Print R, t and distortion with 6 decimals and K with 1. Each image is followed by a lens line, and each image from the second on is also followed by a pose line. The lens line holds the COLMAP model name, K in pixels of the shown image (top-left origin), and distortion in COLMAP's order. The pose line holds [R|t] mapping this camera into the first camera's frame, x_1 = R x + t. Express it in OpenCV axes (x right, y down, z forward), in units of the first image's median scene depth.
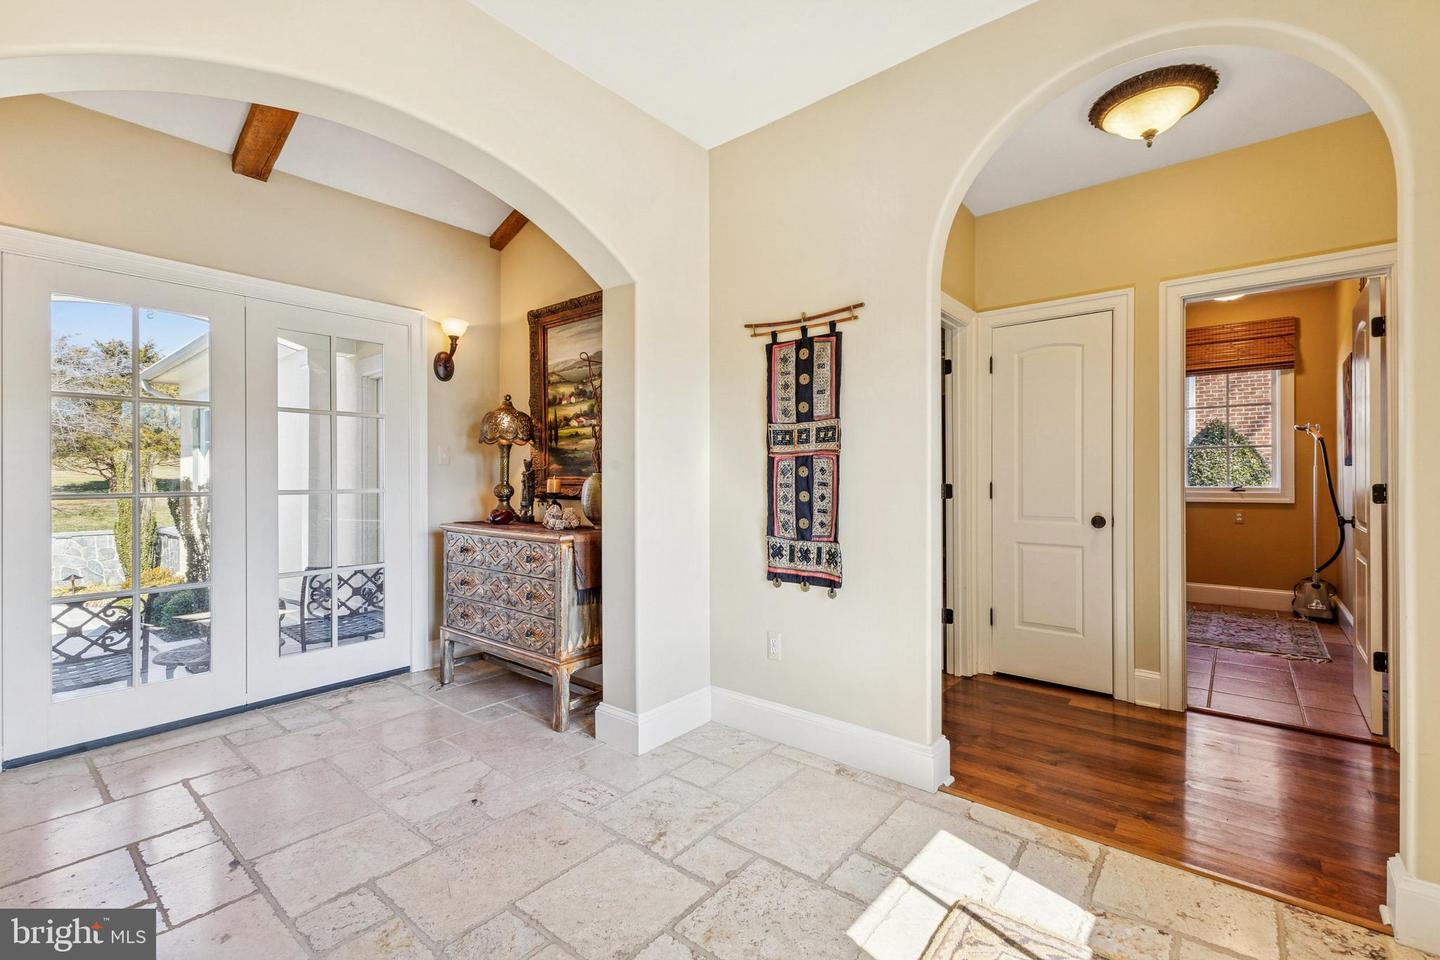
lens RADIAL K [[618.4, 0, 711.4], [0, 618.4, 472.0], [0, 0, 1]] dist [0.000705, -0.000062]
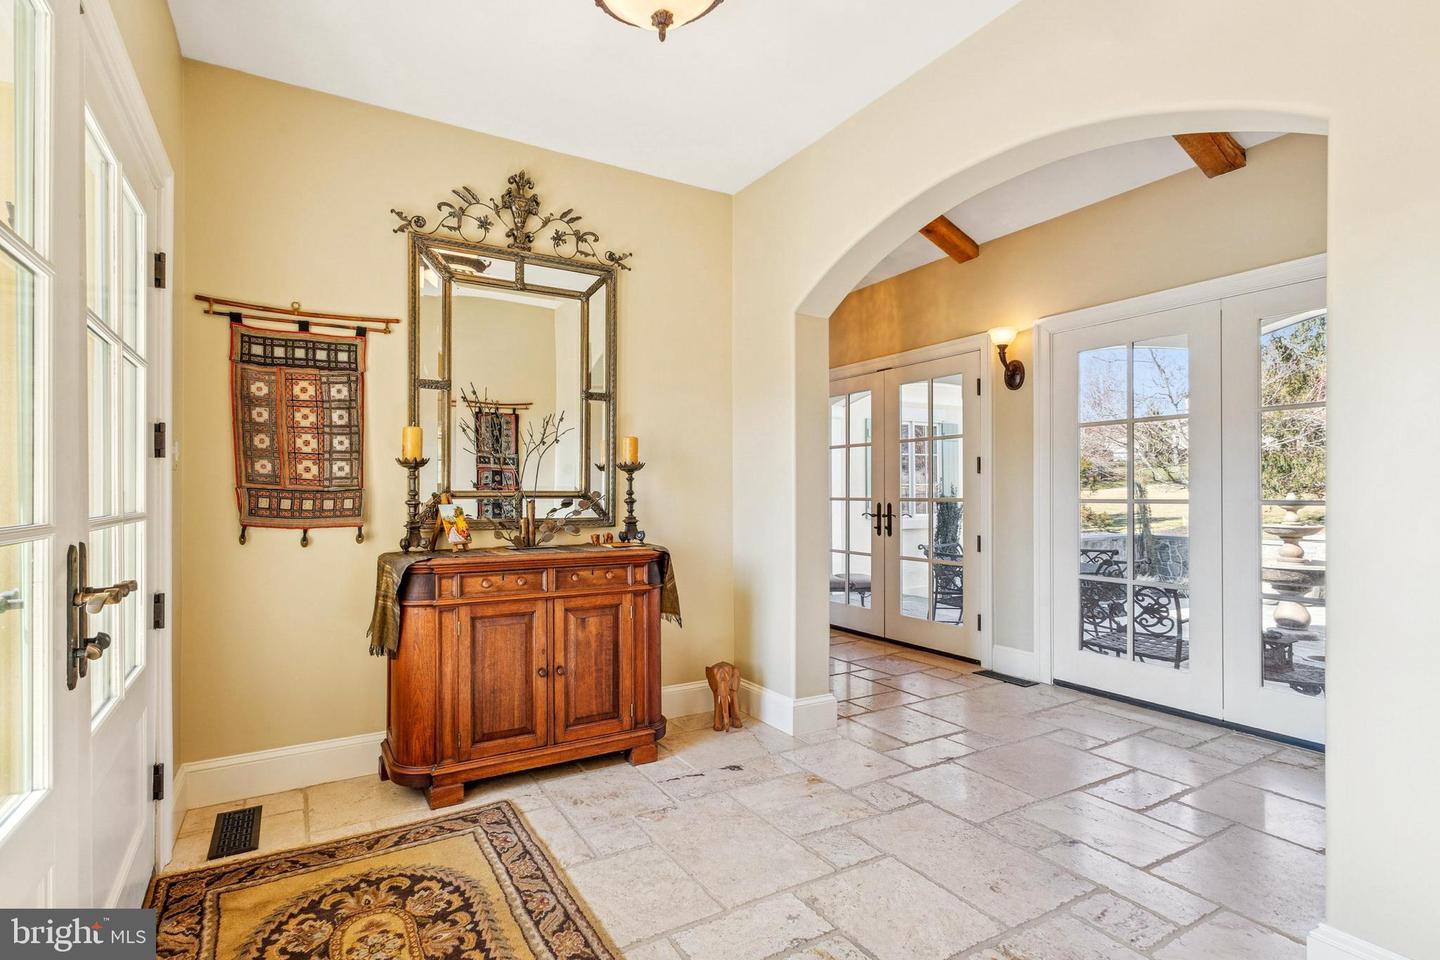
lens RADIAL K [[714.5, 0, 717.3], [0, 714.5, 488.2], [0, 0, 1]] dist [0.002670, 0.000205]
pose [[-0.328240, 0.003085, -0.944589, 0.699709], [0.009562, 0.999954, -0.000057, 0.004595], [0.944546, -0.009051, -0.328254, 0.761761]]
